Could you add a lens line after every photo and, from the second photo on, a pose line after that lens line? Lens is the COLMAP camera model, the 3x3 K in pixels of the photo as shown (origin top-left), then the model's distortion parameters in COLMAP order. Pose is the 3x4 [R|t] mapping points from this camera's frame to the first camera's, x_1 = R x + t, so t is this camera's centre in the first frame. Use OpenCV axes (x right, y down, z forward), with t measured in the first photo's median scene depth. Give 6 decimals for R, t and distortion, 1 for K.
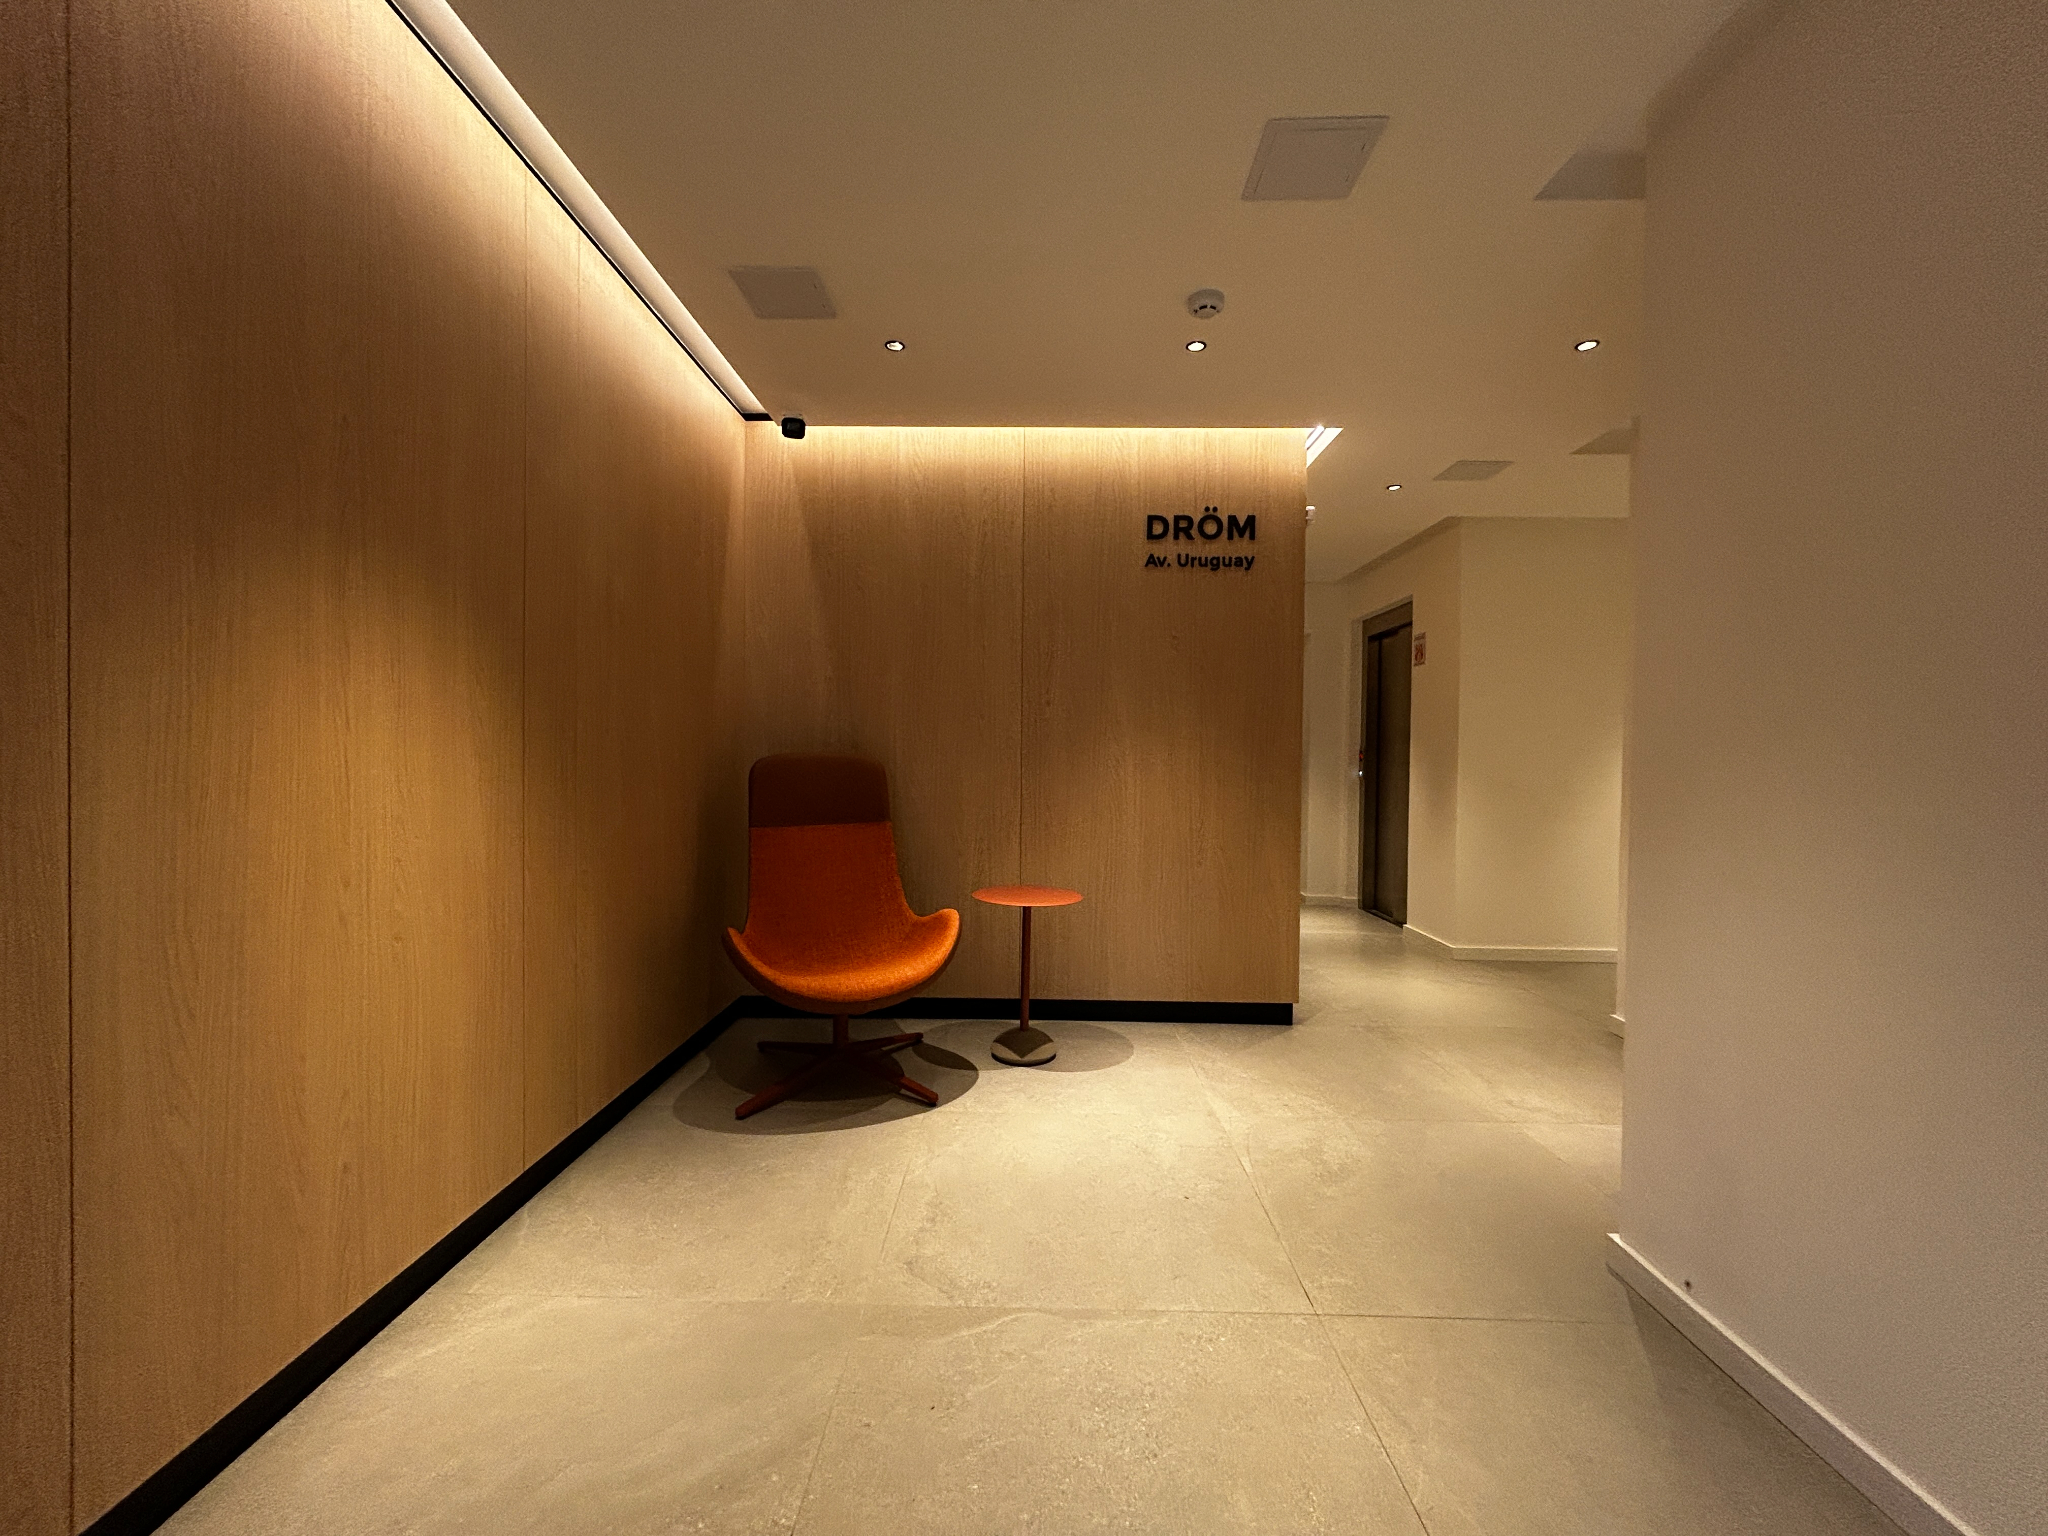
lens RADIAL K [[819.0, 0, 1027.0], [0, 819.0, 768.4], [0, 0, 1]] dist [-0.001247, 0.000654]
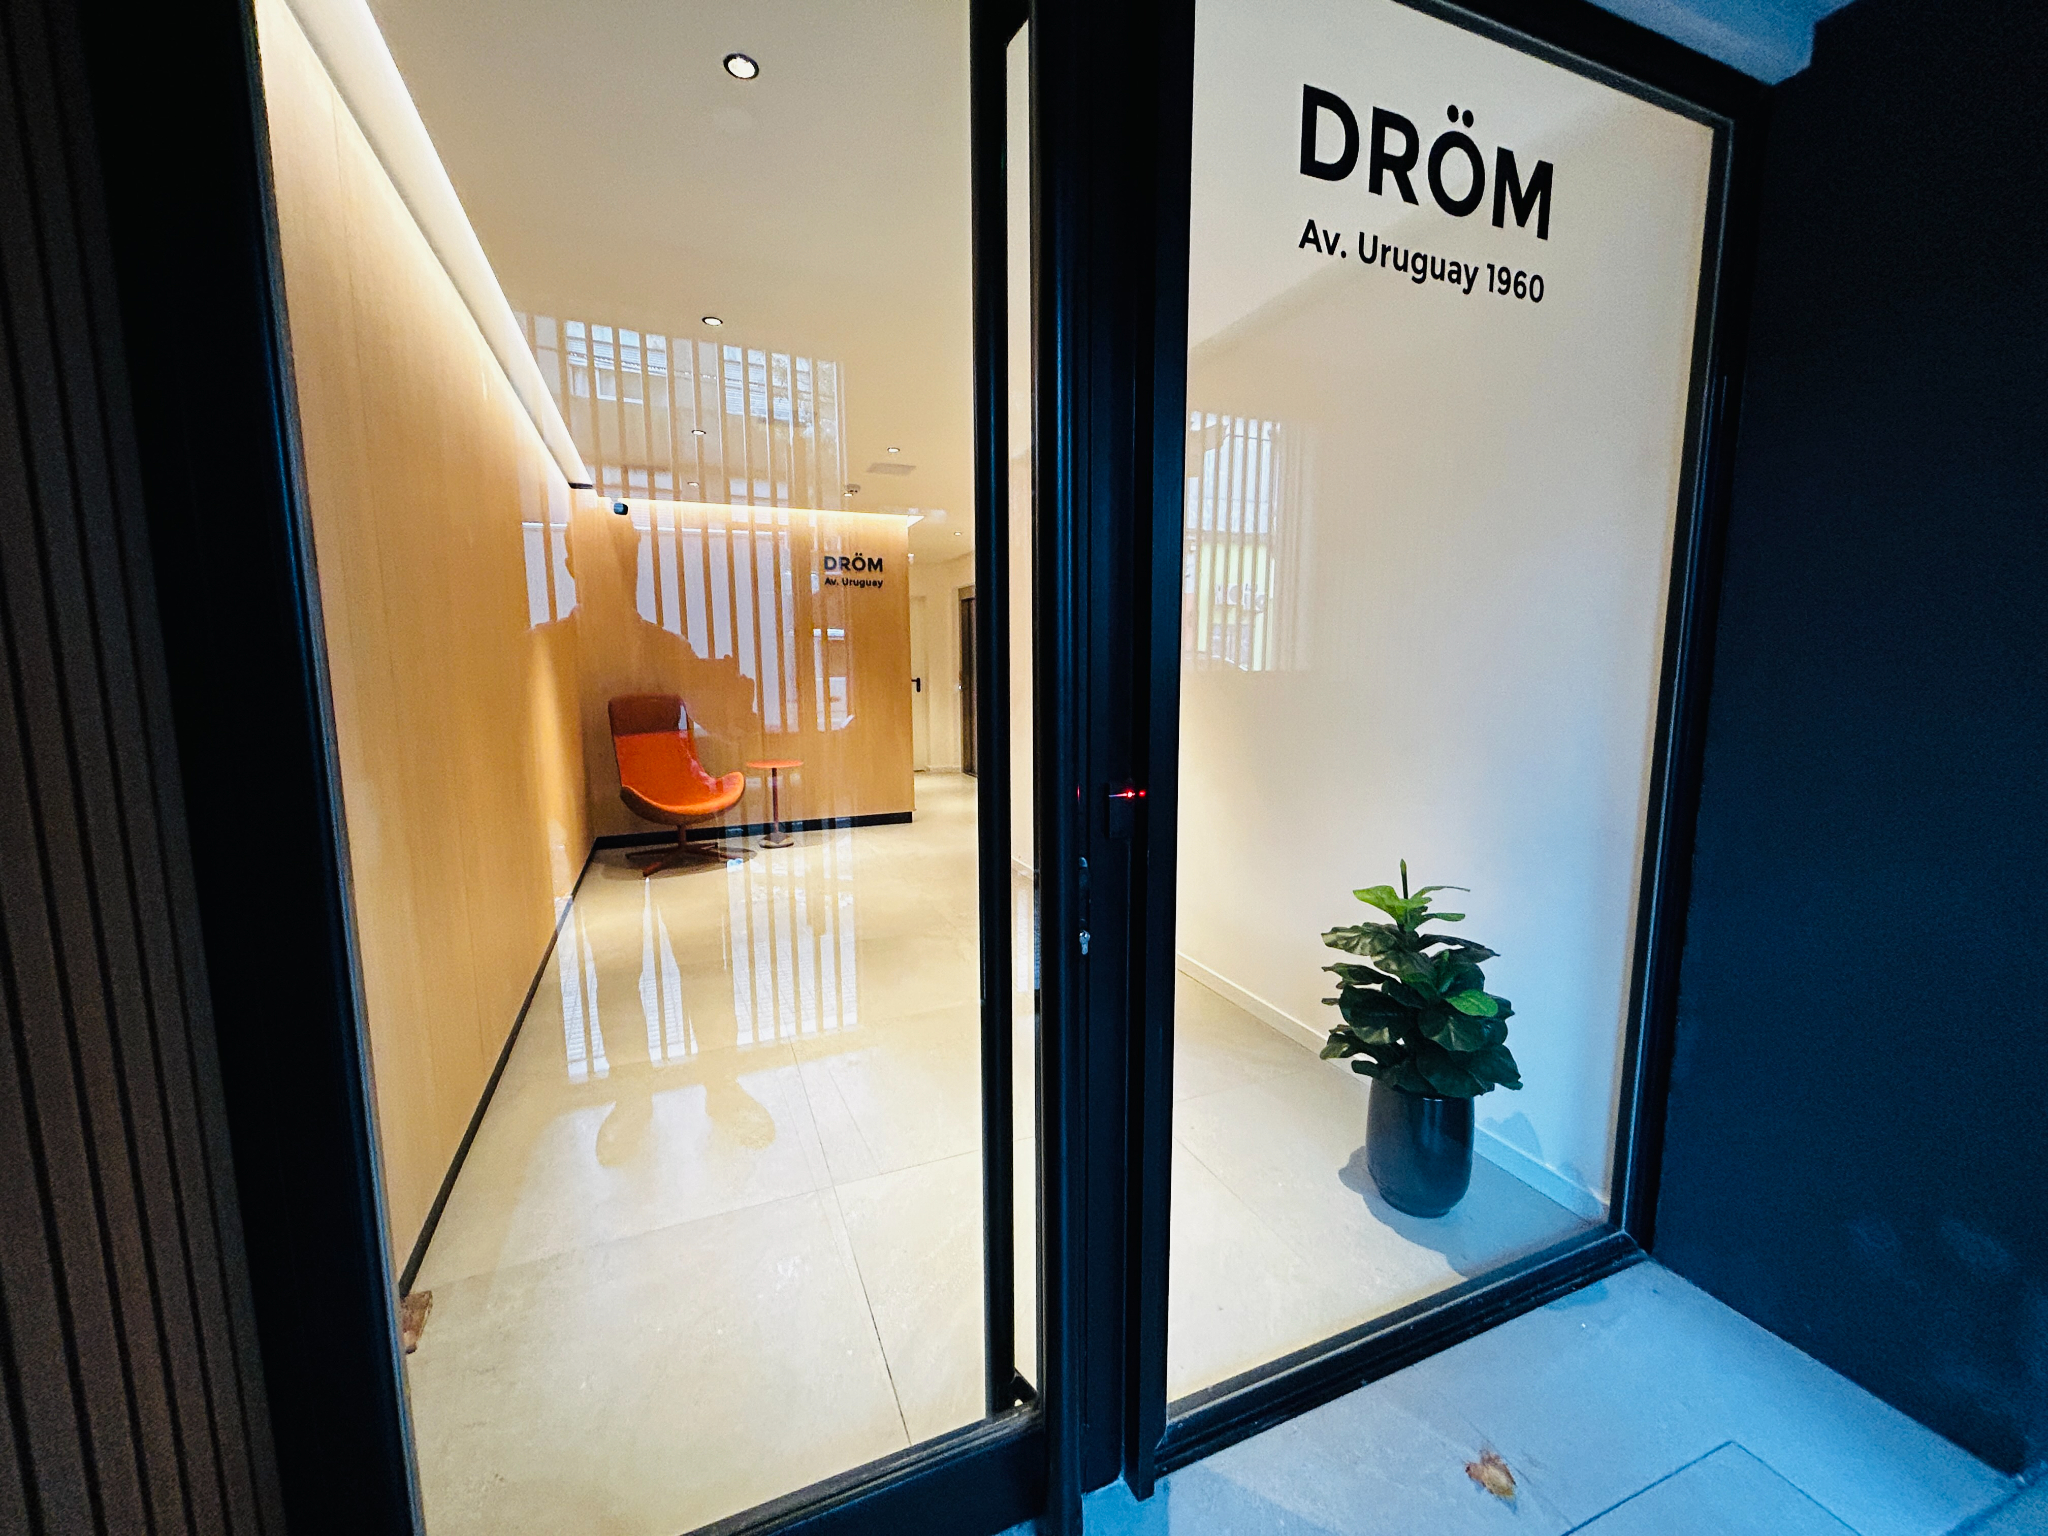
lens RADIAL K [[819.0, 0, 1030.6], [0, 819.0, 769.9], [0, 0, 1]] dist [-0.001247, 0.000654]
pose [[0.914716, -0.068029, 0.398331, -0.195321], [0.020394, 0.992243, 0.122628, -0.048769], [-0.403583, -0.104046, 0.909008, -0.911945]]
